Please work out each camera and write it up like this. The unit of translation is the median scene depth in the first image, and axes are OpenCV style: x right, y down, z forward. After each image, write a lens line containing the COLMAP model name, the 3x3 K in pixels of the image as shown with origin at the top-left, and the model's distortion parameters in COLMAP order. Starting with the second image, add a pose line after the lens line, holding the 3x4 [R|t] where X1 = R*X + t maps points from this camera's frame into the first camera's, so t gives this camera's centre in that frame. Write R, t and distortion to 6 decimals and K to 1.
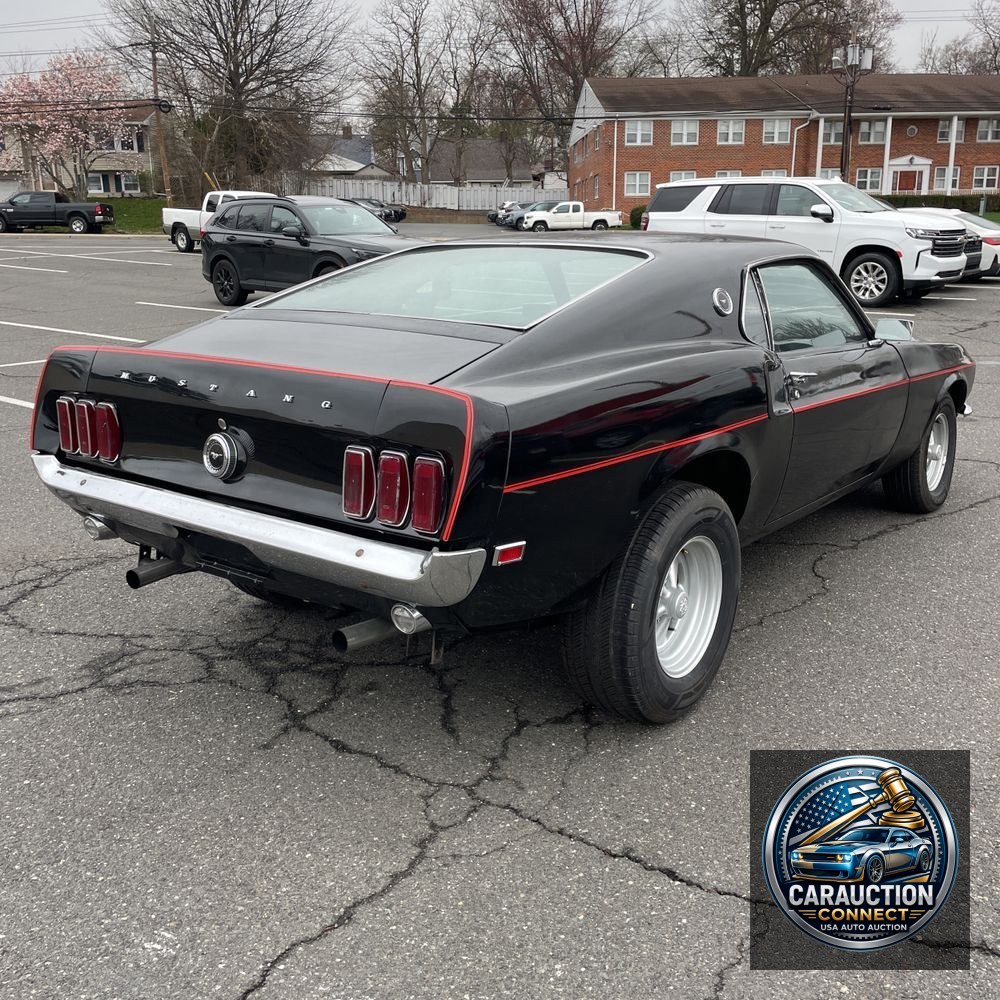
lens RADIAL K [[1006.9, 0, 510.1], [0, 1006.9, 493.8], [0, 0, 1]] dist [0.022600, 0.000000]
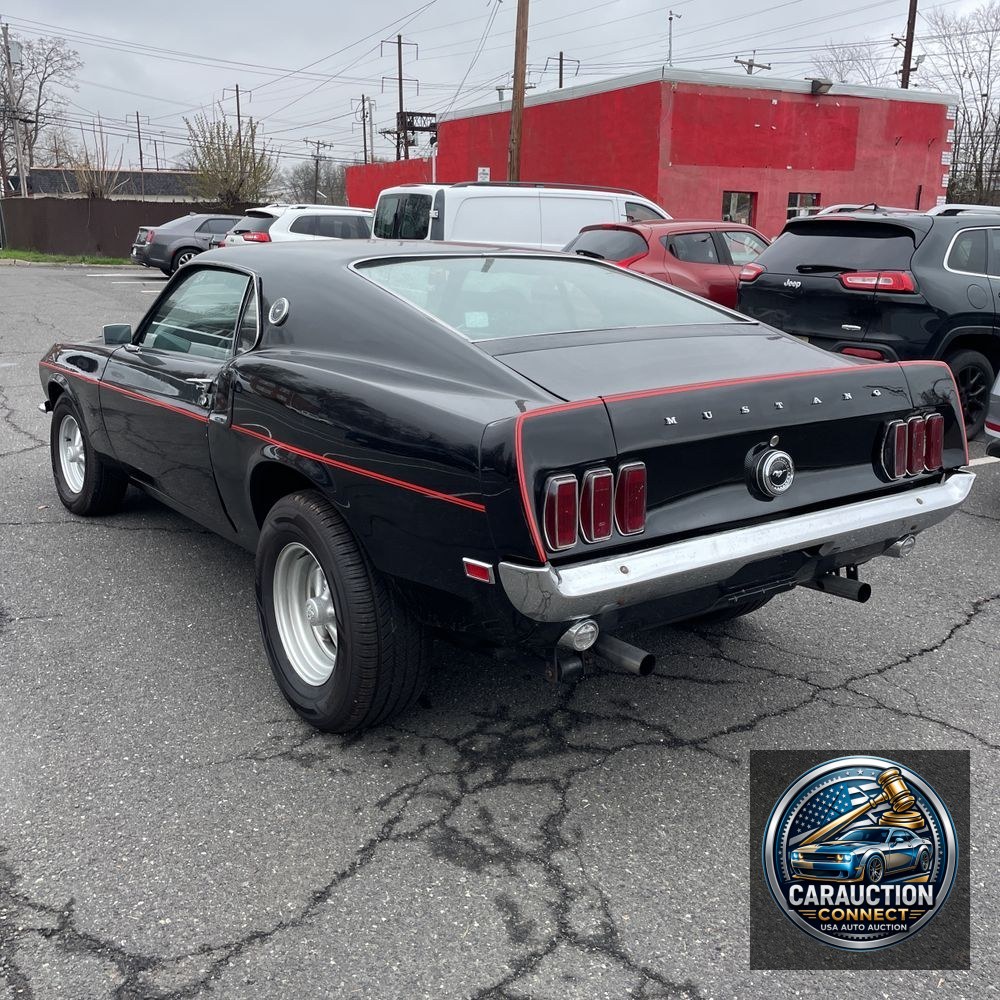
lens RADIAL K [[1006.9, 0, 502.2], [0, 1006.9, 498.1], [0, 0, 1]] dist [0.022600, 0.000000]
pose [[0.305942, -0.233543, 0.922961, -1.026129], [0.226396, 0.959483, 0.167739, -0.191965], [-0.924740, 0.157636, 0.346419, 0.720662]]
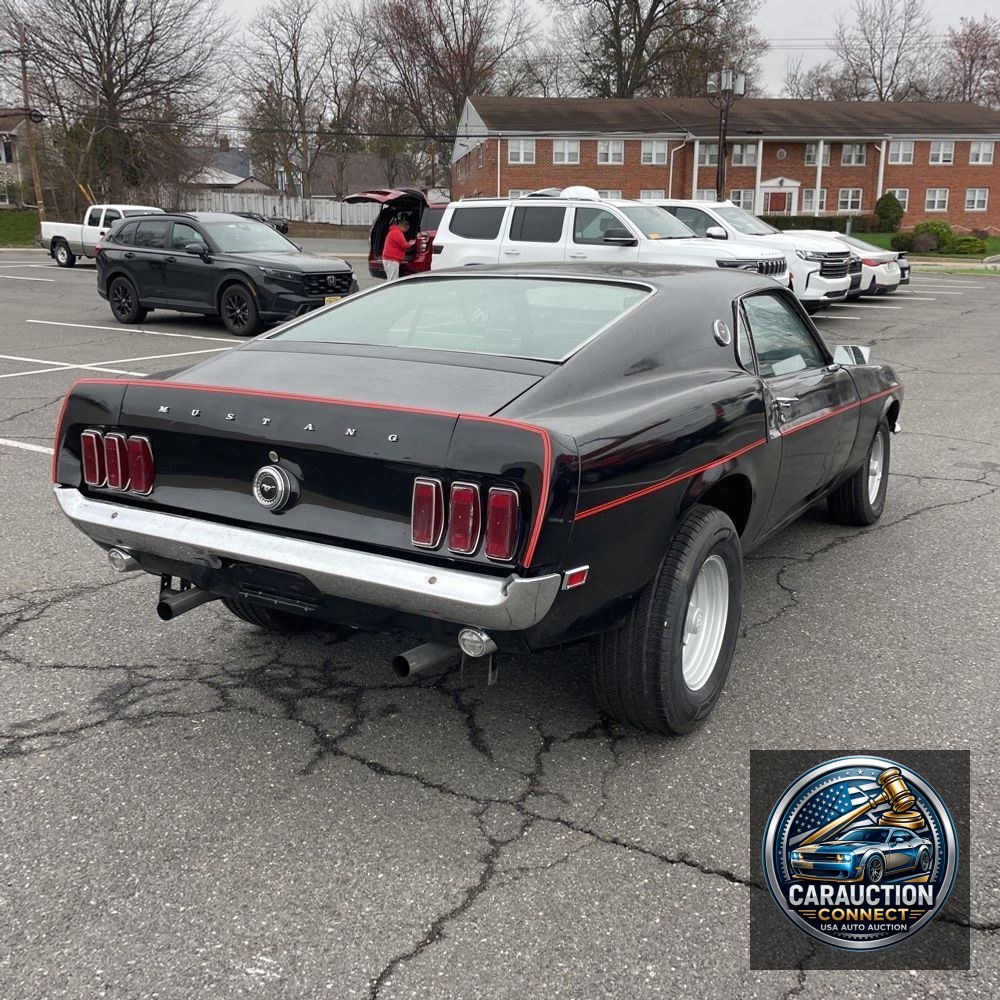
lens RADIAL K [[1006.9, 0, 488.4], [0, 1006.9, 499.5], [0, 0, 1]] dist [0.022600, 0.000000]
pose [[0.995415, -0.017003, 0.094122, -0.130799], [0.017841, 0.999808, -0.008072, -0.010894], [-0.093967, 0.009714, 0.995528, -0.027640]]
